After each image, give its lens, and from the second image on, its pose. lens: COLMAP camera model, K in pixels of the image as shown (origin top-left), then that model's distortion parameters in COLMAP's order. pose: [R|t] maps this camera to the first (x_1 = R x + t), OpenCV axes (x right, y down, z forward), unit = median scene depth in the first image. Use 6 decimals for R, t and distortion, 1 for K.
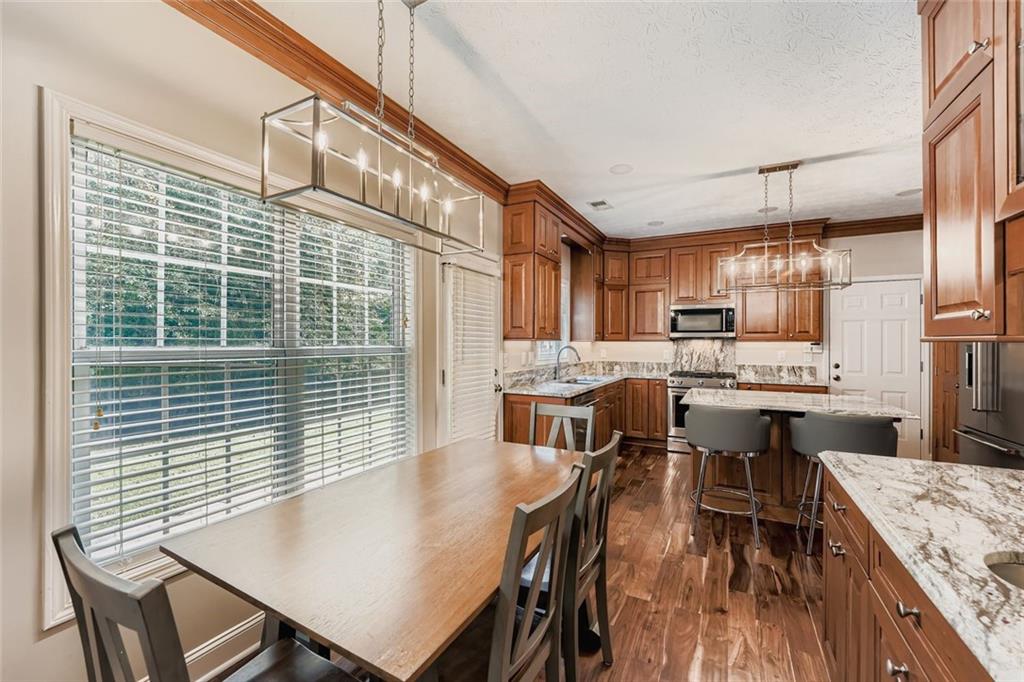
lens RADIAL K [[410.9, 0, 510.2], [0, 410.9, 342.0], [0, 0, 1]] dist [-0.009447, -0.000342]
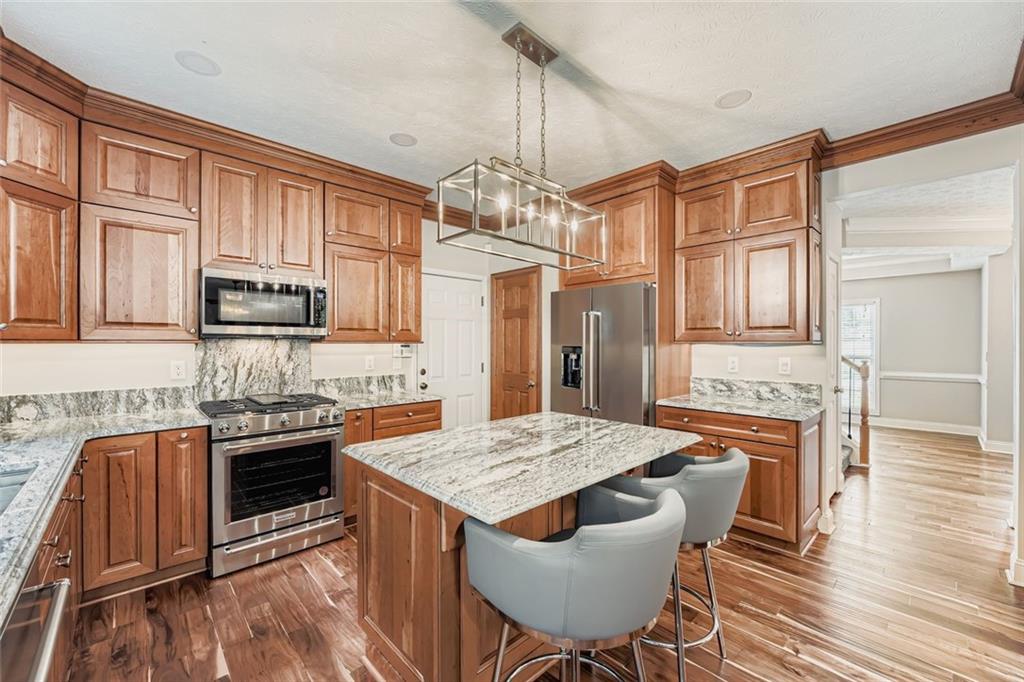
lens RADIAL K [[410.9, 0, 514.4], [0, 410.9, 345.1], [0, 0, 1]] dist [-0.009447, -0.000342]
pose [[0.323121, -0.007286, 0.946330, 0.058778], [0.001112, 0.999973, 0.007319, -0.002184], [-0.946357, -0.001312, 0.323120, 0.523659]]
